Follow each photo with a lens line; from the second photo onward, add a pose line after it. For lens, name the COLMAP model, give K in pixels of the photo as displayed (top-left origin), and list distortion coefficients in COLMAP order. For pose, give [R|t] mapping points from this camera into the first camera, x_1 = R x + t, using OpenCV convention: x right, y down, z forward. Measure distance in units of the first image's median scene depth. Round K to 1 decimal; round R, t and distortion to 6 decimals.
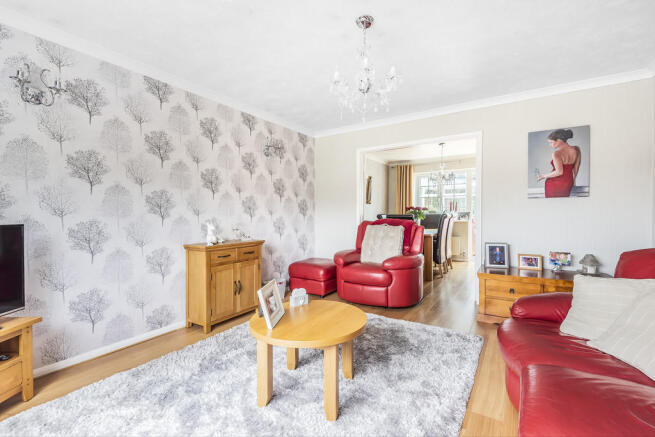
lens RADIAL K [[296.4, 0, 327.5], [0, 296.4, 218.5], [0, 0, 1]] dist [0.000596, -0.000052]
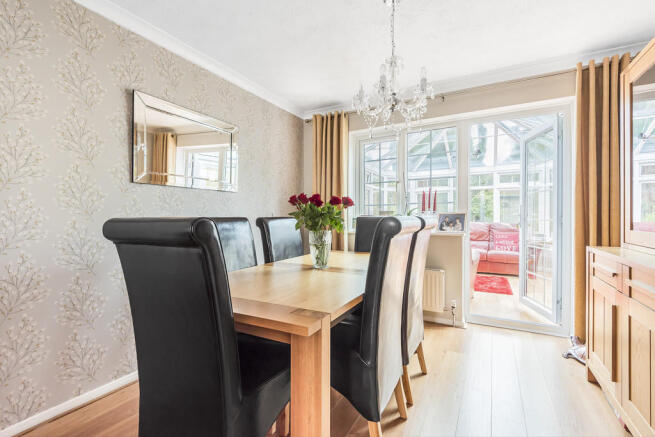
lens RADIAL K [[296.4, 0, 327.5], [0, 296.4, 218.5], [0, 0, 1]] dist [0.000596, -0.000052]
pose [[0.997640, 0.003841, 0.068557, 0.228517], [-0.002781, 0.999875, -0.015552, -0.007282], [-0.068608, 0.015324, 0.997526, 0.537049]]
